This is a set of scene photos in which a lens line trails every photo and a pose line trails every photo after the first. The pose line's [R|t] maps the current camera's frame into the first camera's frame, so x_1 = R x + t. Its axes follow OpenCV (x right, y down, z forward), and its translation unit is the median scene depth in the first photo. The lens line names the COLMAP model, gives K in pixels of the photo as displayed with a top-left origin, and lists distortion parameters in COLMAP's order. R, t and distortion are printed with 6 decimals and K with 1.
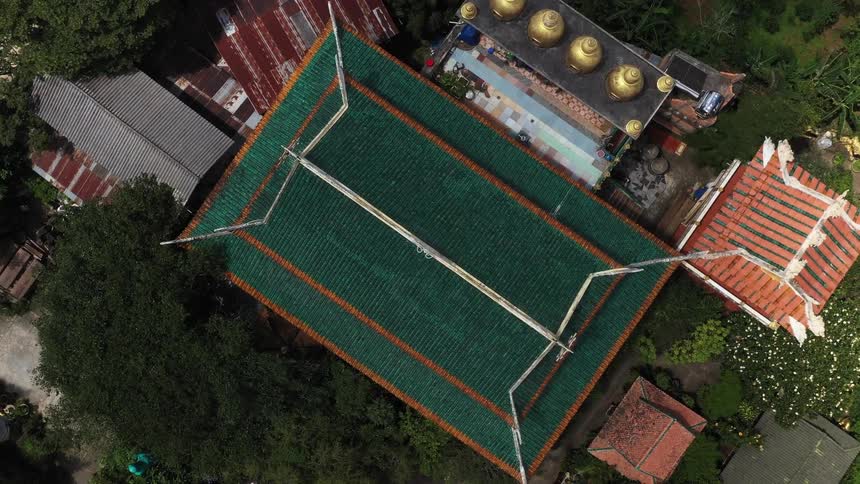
lens RADIAL K [[665.1, 0, 430.0], [0, 665.1, 242.0], [0, 0, 1]] dist [-0.000286, 0.000826]
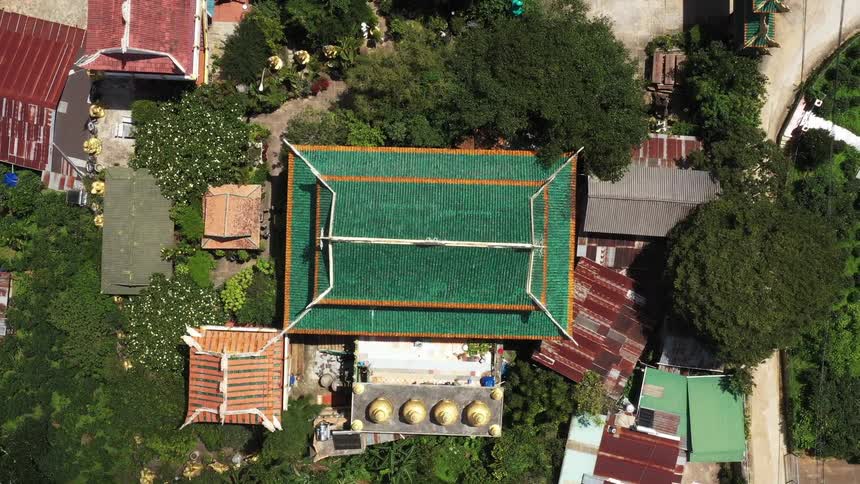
lens RADIAL K [[665.1, 0, 430.0], [0, 665.1, 242.0], [0, 0, 1]] dist [-0.000286, 0.000826]
pose [[-0.837087, 0.547068, 0.001449, -0.003083], [-0.547049, -0.837075, 0.006450, 0.002704], [0.004742, 0.004607, 0.999978, -0.453921]]
